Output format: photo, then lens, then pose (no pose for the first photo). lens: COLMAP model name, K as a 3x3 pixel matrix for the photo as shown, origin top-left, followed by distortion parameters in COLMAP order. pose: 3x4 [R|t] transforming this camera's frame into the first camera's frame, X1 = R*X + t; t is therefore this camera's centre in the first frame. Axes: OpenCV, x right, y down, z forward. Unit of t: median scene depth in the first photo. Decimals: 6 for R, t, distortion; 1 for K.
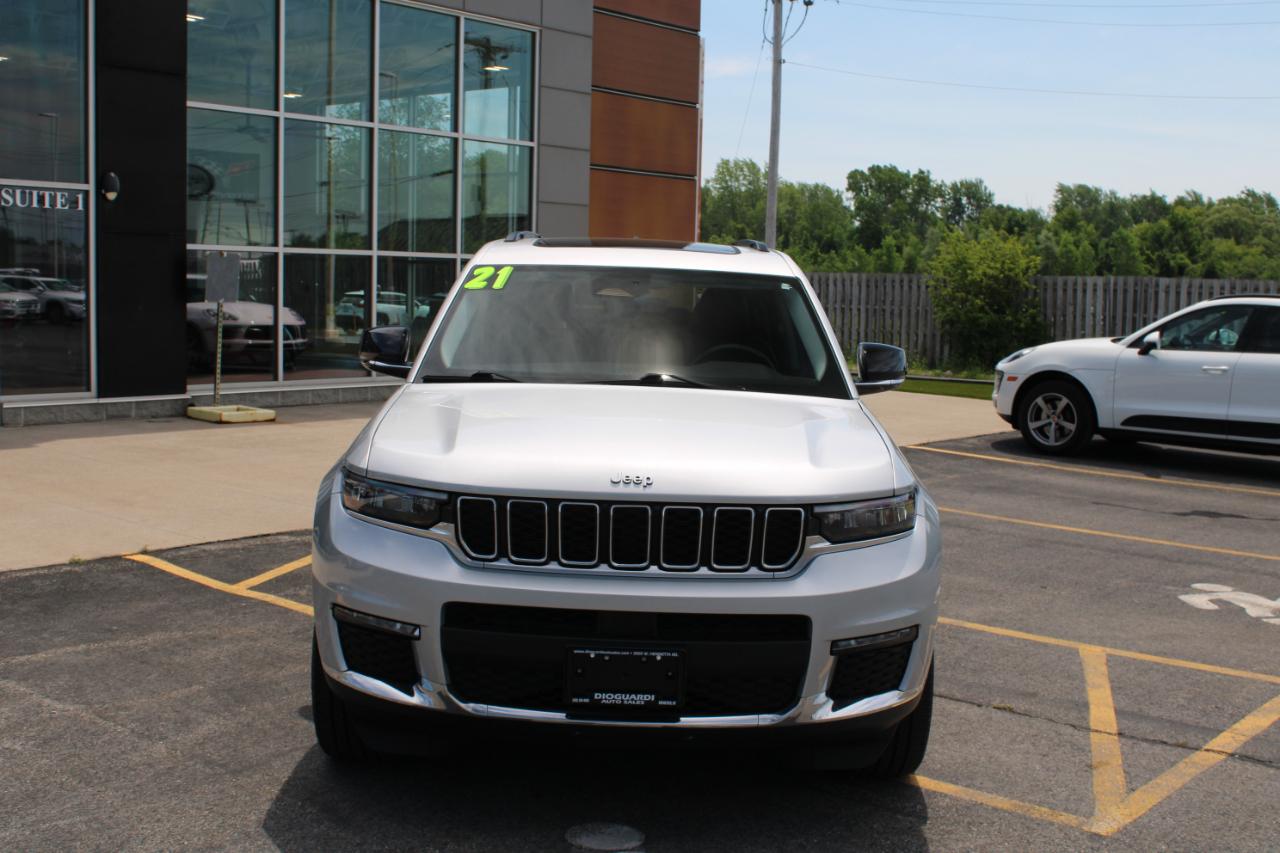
lens RADIAL K [[1475.8, 0, 651.8], [0, 1475.8, 428.7], [0, 0, 1]] dist [-0.083062, 0.076759]
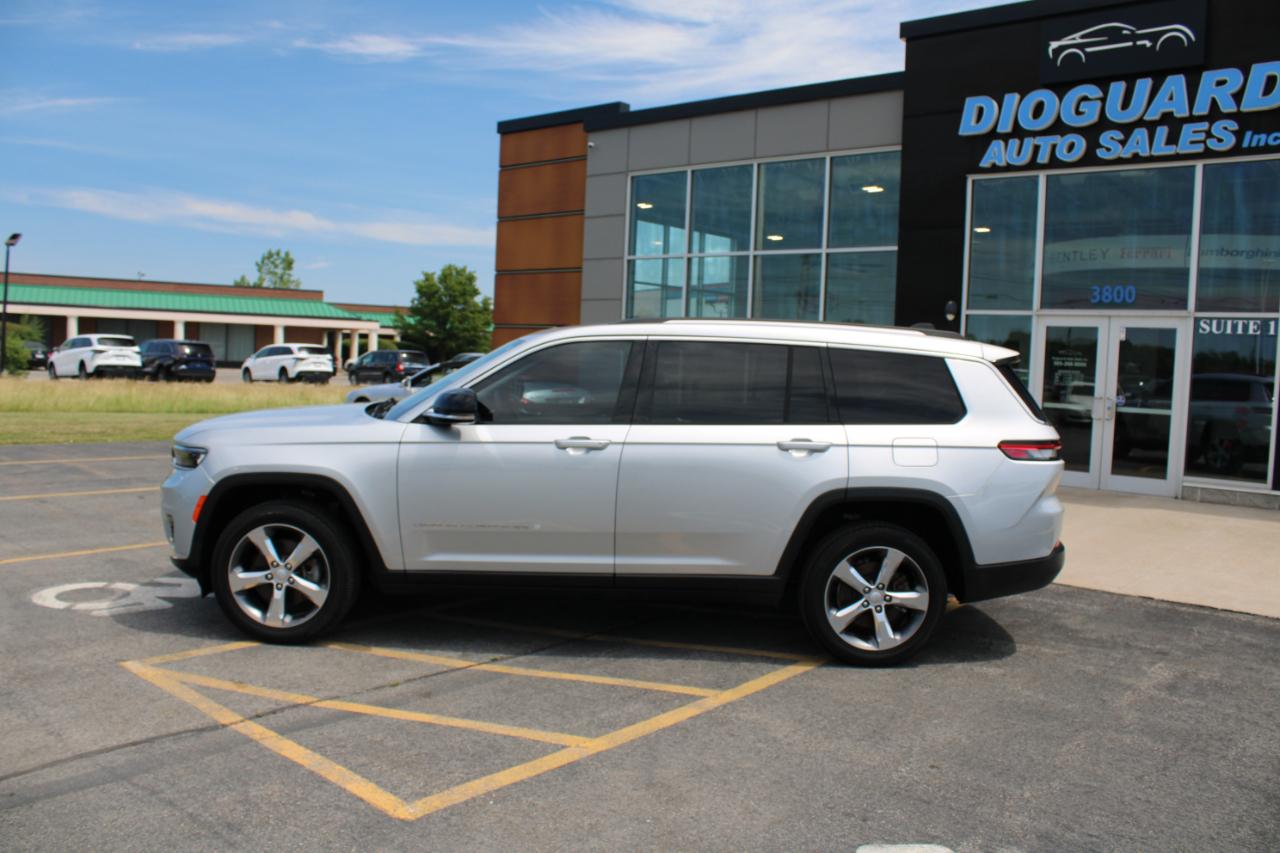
lens RADIAL K [[1048.1, 0, 640.0], [0, 1048.1, 426.5], [0, 0, 1]] dist [-0.154443, 0.119144]
pose [[-0.010063, 0.039666, -0.999162, 0.696313], [-0.138487, 0.989528, 0.040678, -0.053711], [0.990313, 0.138780, -0.004464, 0.755111]]
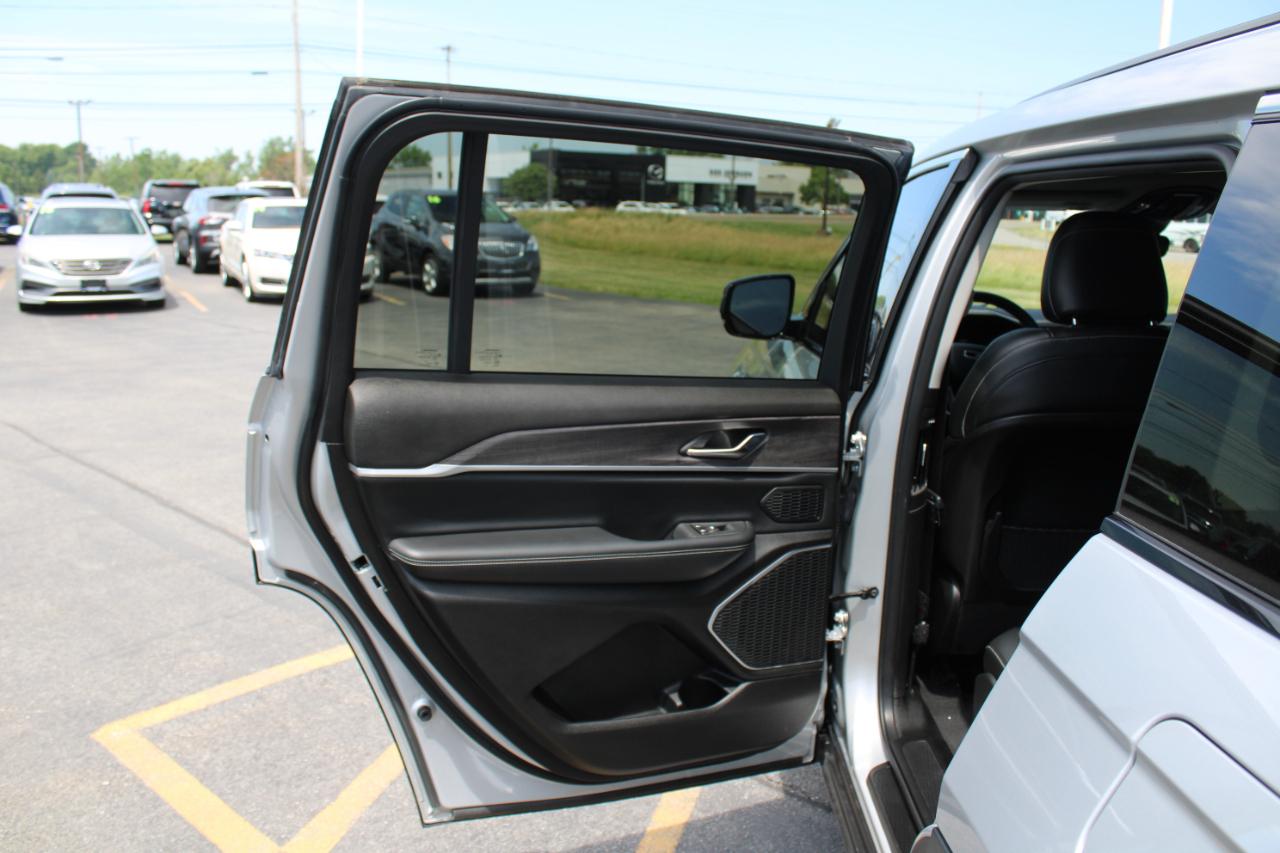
lens RADIAL K [[1048.1, 0, 640.0], [0, 1048.1, 426.5], [0, 0, 1]] dist [-0.154443, 0.119144]
pose [[-0.998659, -0.050681, 0.010604, 0.132983], [-0.045085, 0.951843, 0.303252, -0.089107], [-0.025462, 0.302367, -0.952851, 0.975205]]
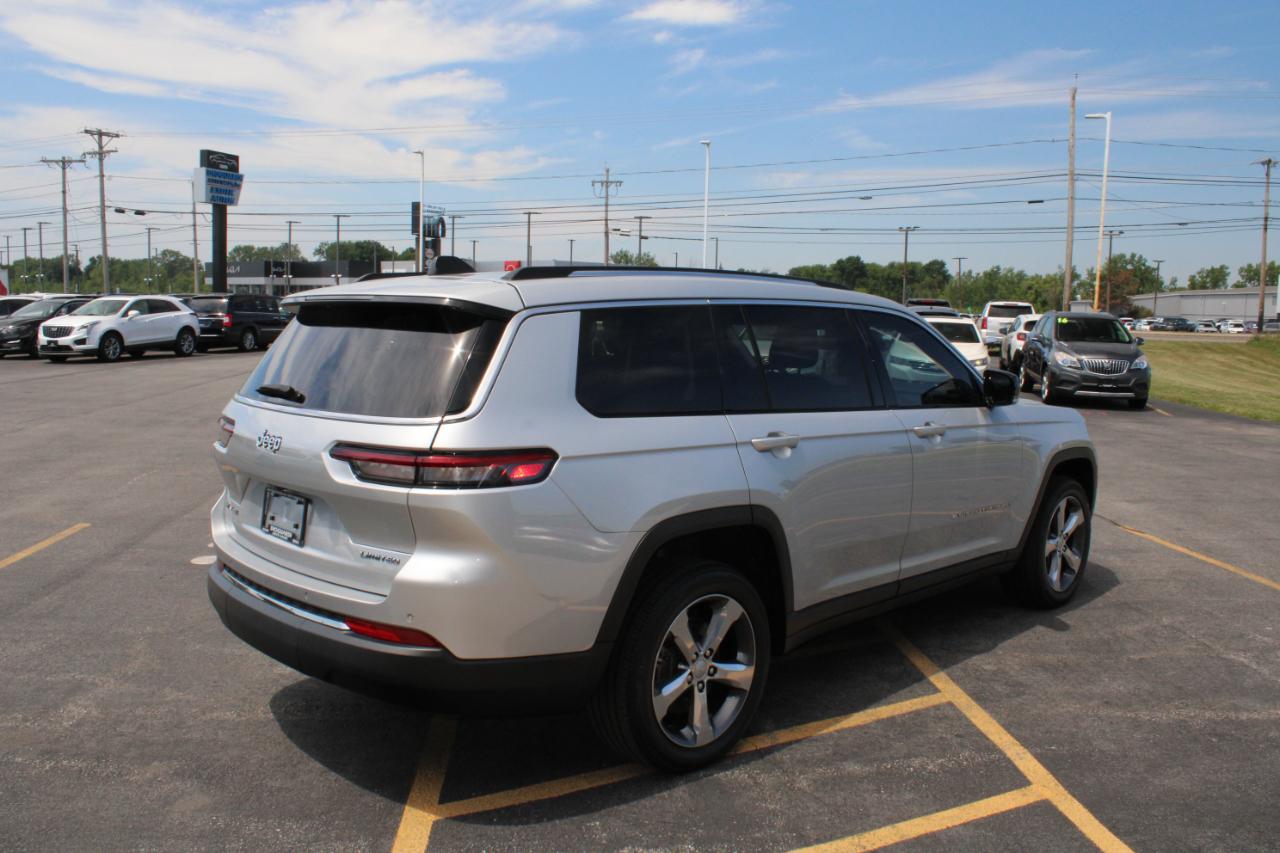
lens RADIAL K [[1048.1, 0, 640.0], [0, 1048.1, 426.5], [0, 0, 1]] dist [-0.154443, 0.119144]
pose [[-0.700069, -0.121721, 0.703624, -0.385126], [0.031814, 0.979070, 0.201024, -0.136252], [-0.713366, 0.163115, -0.681544, 1.187277]]
